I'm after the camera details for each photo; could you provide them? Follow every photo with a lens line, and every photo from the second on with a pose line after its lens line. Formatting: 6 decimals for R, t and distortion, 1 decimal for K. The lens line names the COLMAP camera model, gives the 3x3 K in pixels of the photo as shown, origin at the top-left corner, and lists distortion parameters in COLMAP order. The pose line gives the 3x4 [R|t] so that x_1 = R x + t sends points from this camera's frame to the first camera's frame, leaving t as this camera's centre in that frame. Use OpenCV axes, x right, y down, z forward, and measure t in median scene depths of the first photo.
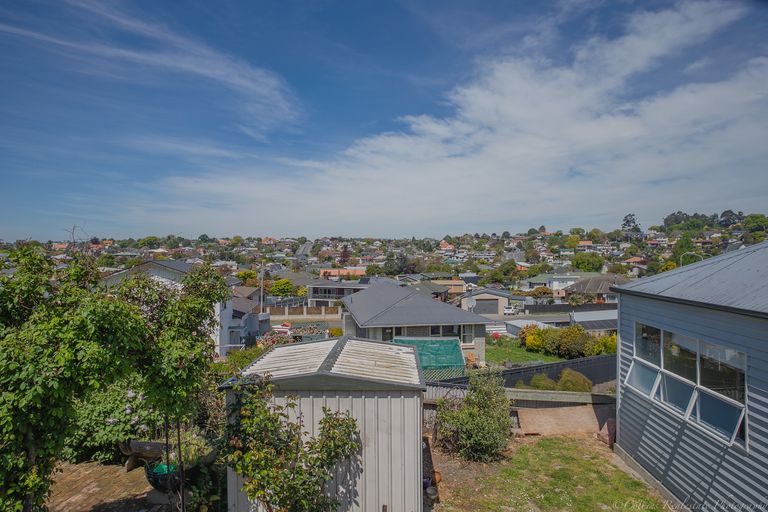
lens RADIAL K [[438.0, 0, 384.0], [0, 438.0, 256.8], [0, 0, 1]] dist [-0.028822, 0.007296]
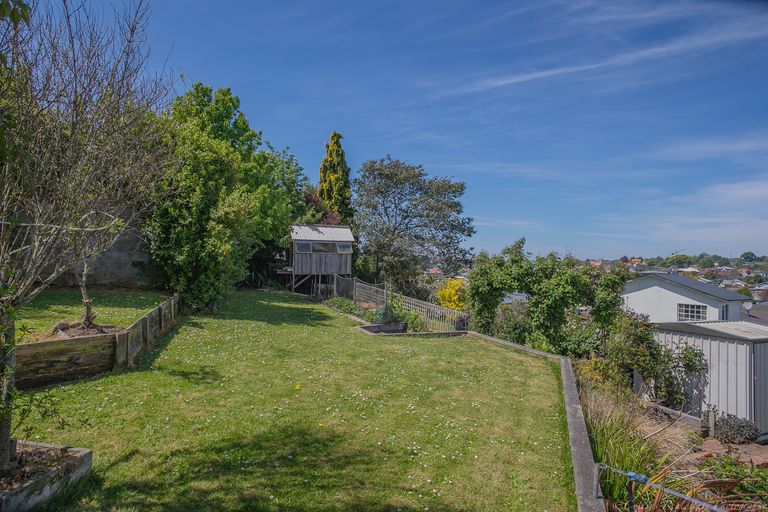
lens RADIAL K [[438.0, 0, 382.1], [0, 438.0, 259.7], [0, 0, 1]] dist [-0.028822, 0.007296]
pose [[0.453726, 0.001949, -0.891139, 0.733280], [-0.034496, 0.999287, -0.015378, 0.060217], [0.890473, 0.037718, 0.453469, -0.782934]]
